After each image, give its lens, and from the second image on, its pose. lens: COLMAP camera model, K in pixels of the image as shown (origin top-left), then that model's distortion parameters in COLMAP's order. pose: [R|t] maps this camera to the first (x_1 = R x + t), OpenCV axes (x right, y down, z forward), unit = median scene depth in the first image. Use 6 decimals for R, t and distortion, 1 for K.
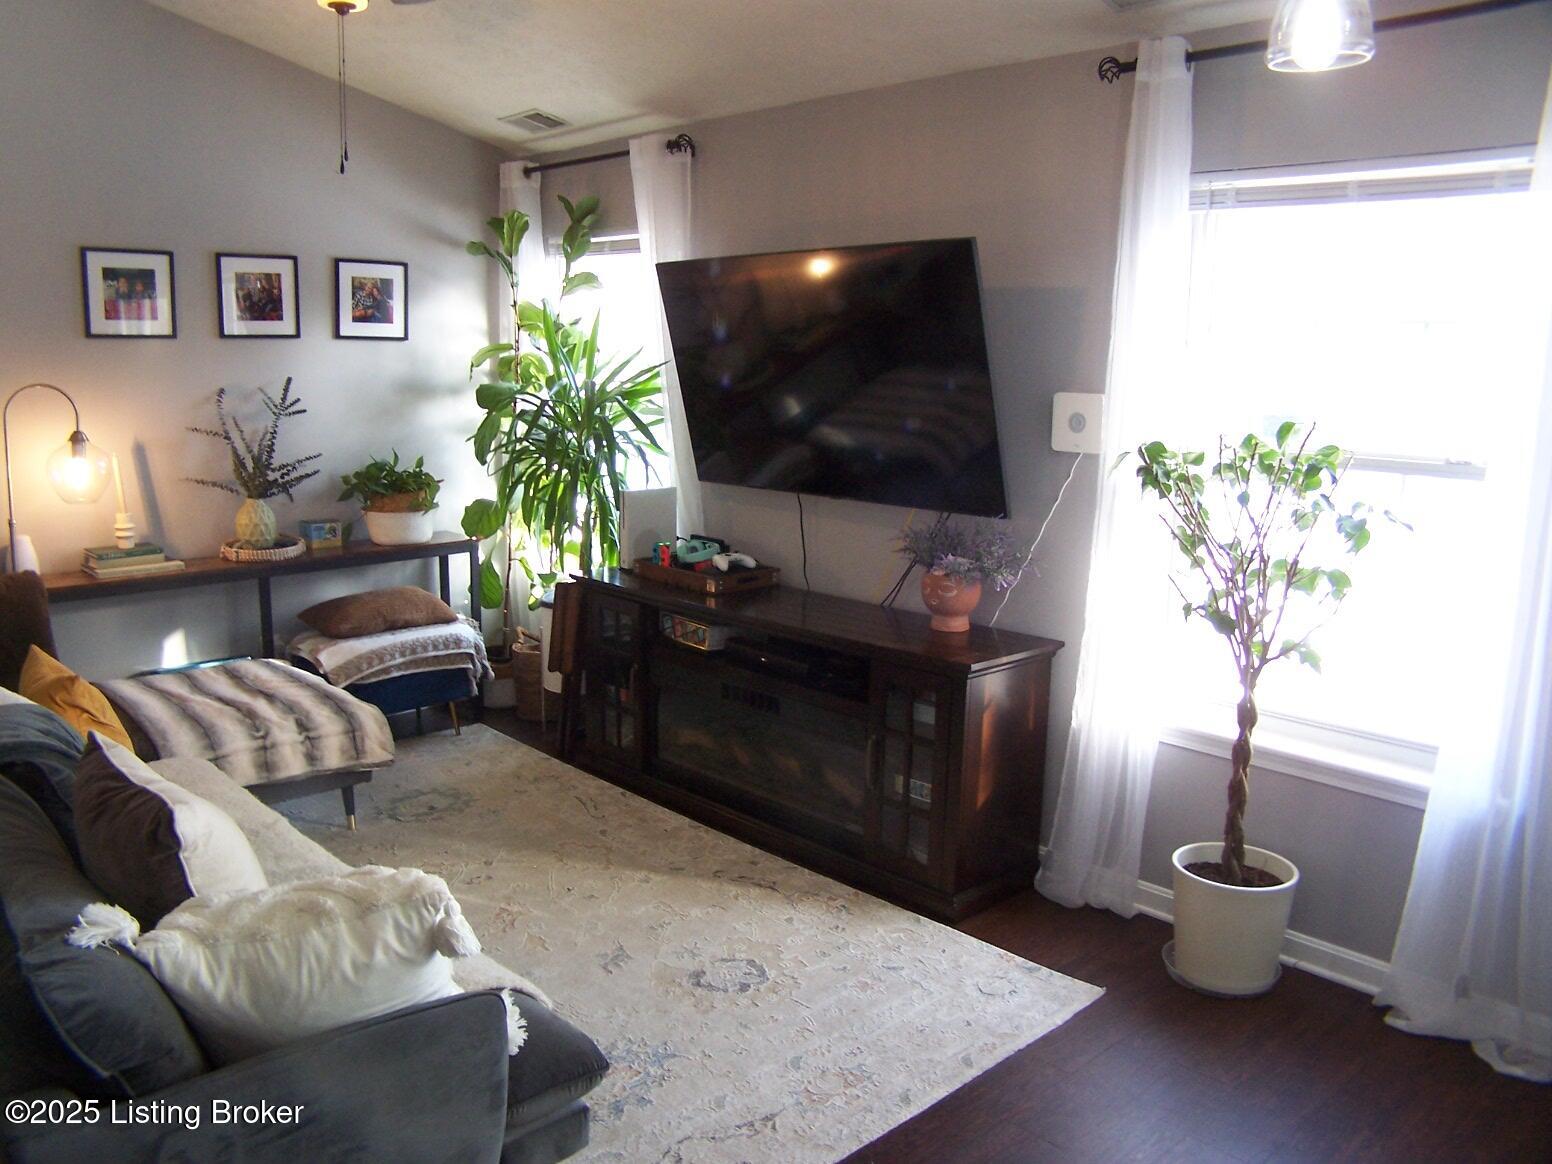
lens RADIAL K [[1268.3, 0, 750.2], [0, 1268.3, 586.0], [0, 0, 1]] dist [-0.121156, 0.096719]
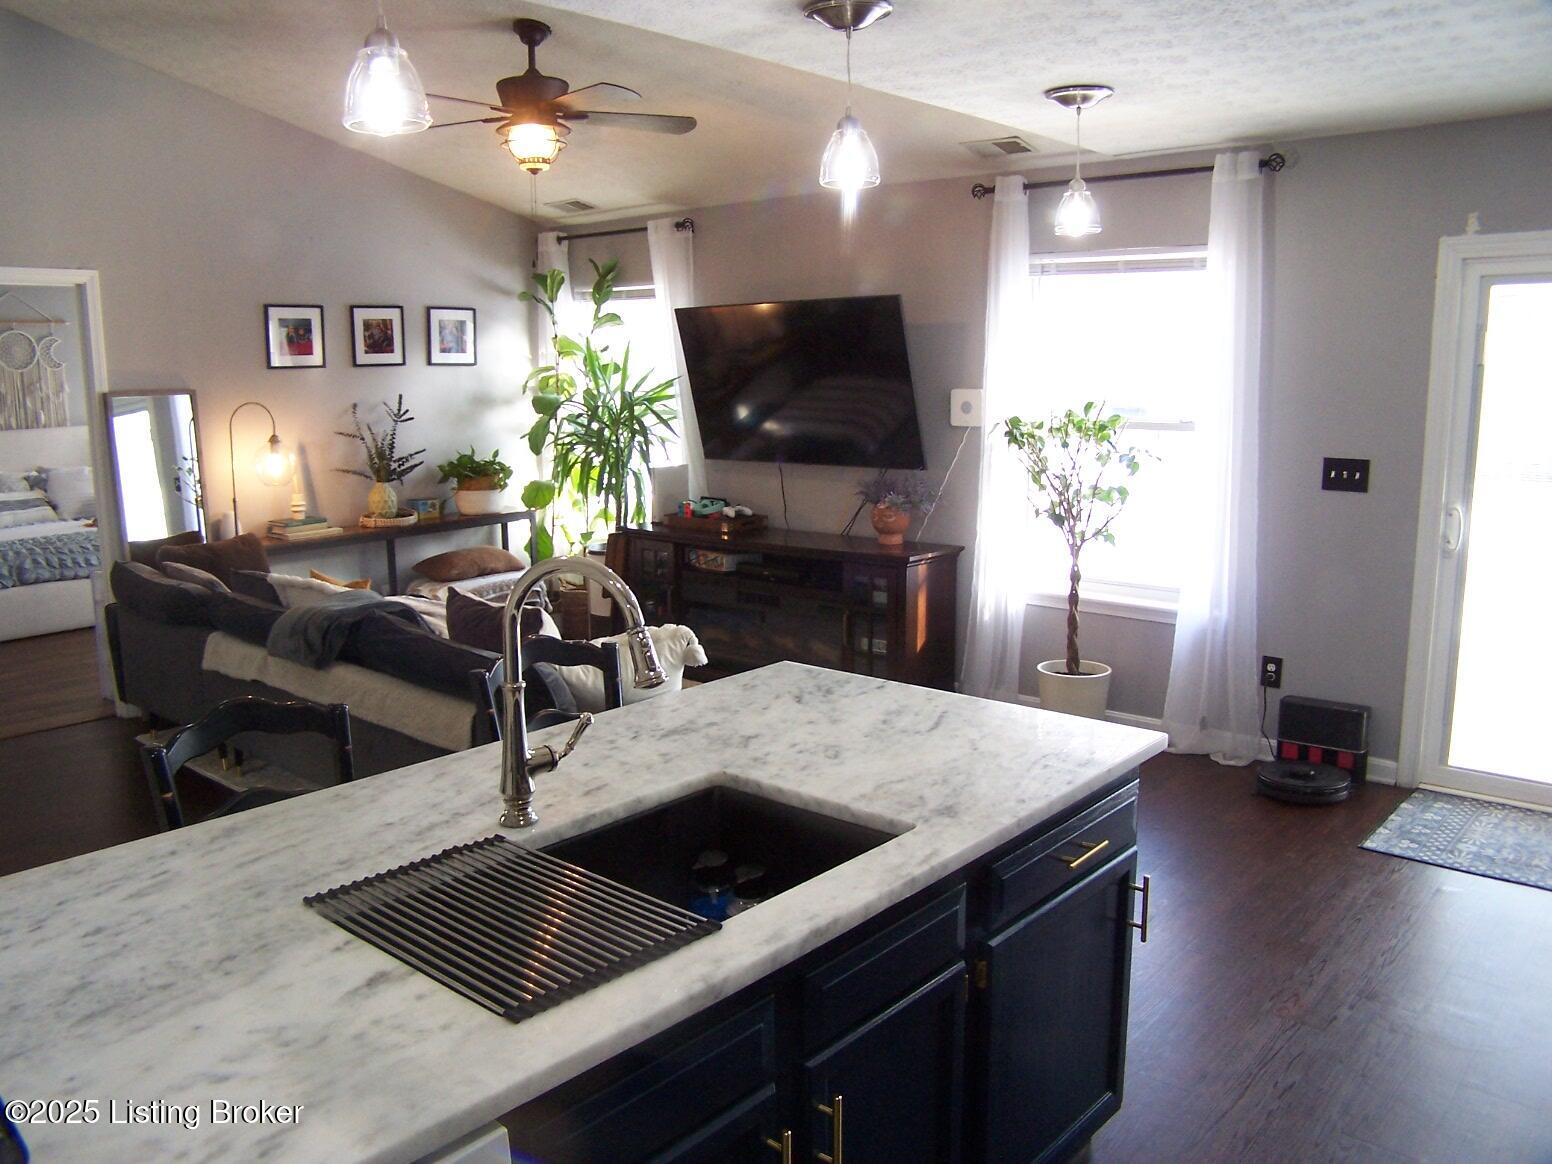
lens RADIAL K [[1268.3, 0, 765.4], [0, 1268.3, 589.6], [0, 0, 1]] dist [-0.121156, 0.096719]
pose [[0.993259, -0.042938, 0.107670, -0.148335], [0.043538, 0.999047, -0.003228, 0.080076], [-0.107428, 0.007894, 0.994181, -0.475412]]
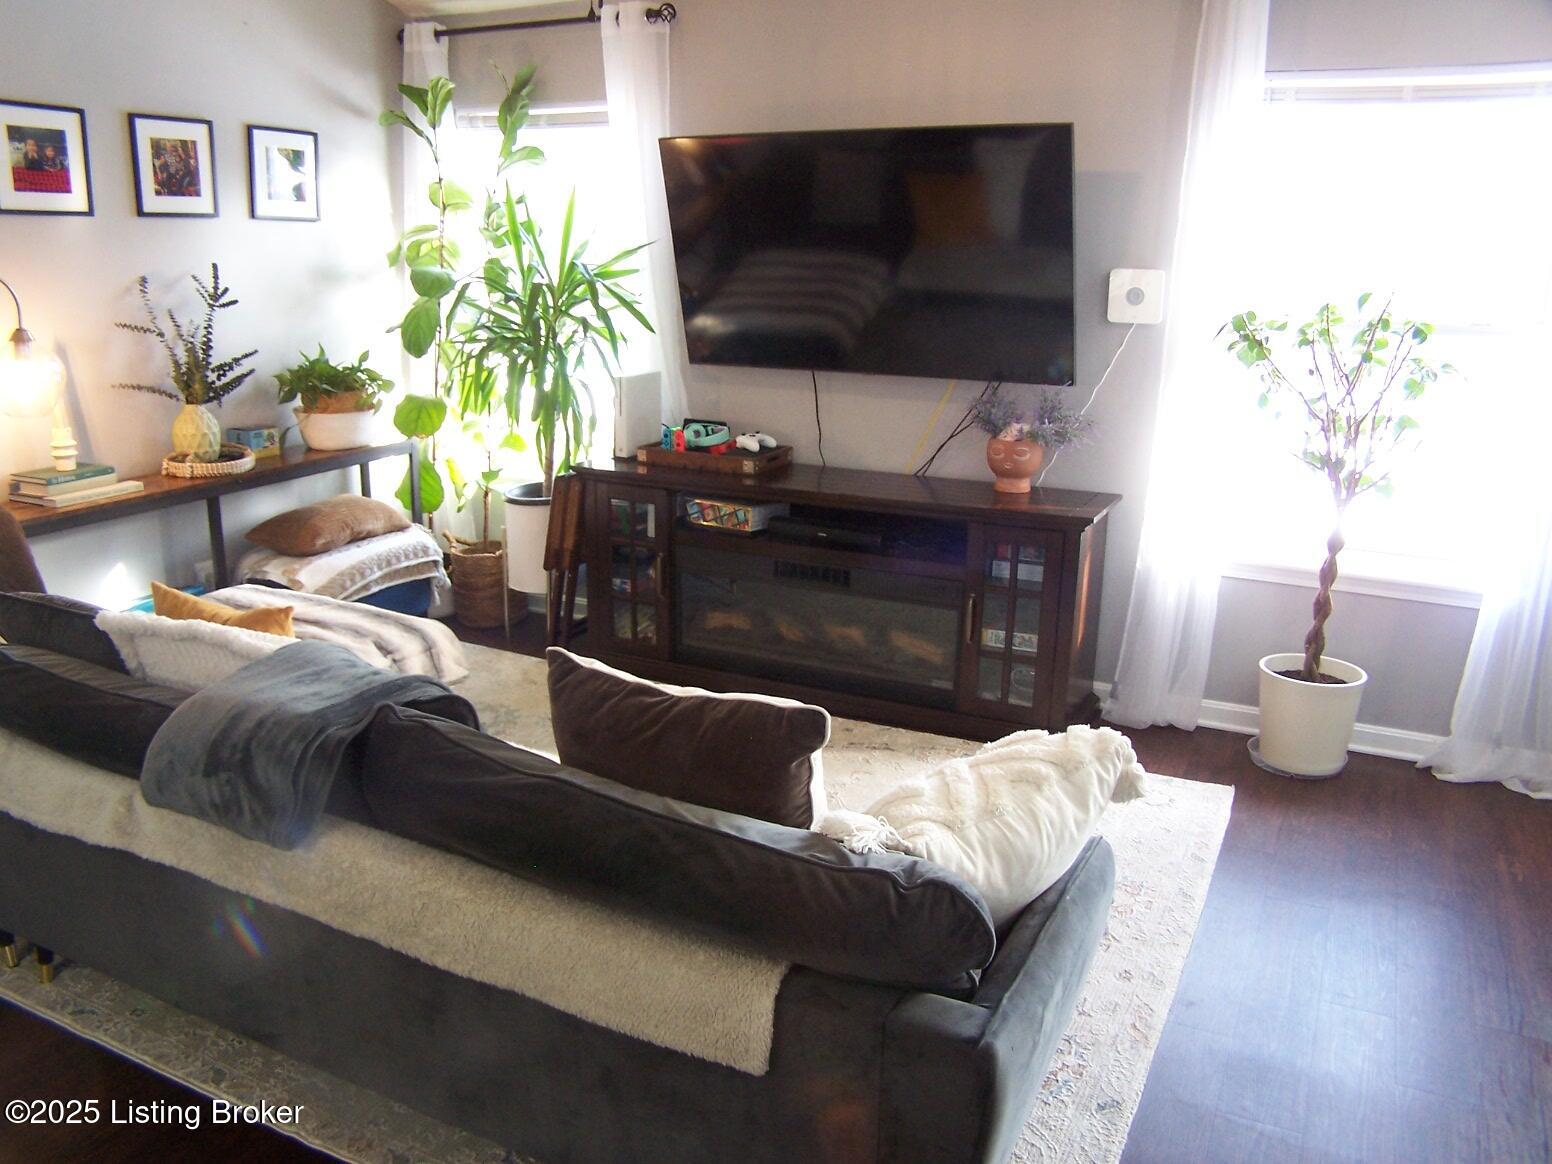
lens RADIAL K [[1268.3, 0, 760.7], [0, 1268.3, 579.4], [0, 0, 1]] dist [-0.121156, 0.096719]
pose [[0.936095, -0.091965, 0.339513, -0.376205], [0.064437, 0.993717, 0.091507, -0.002921], [-0.345795, -0.063782, 0.936140, 0.055676]]
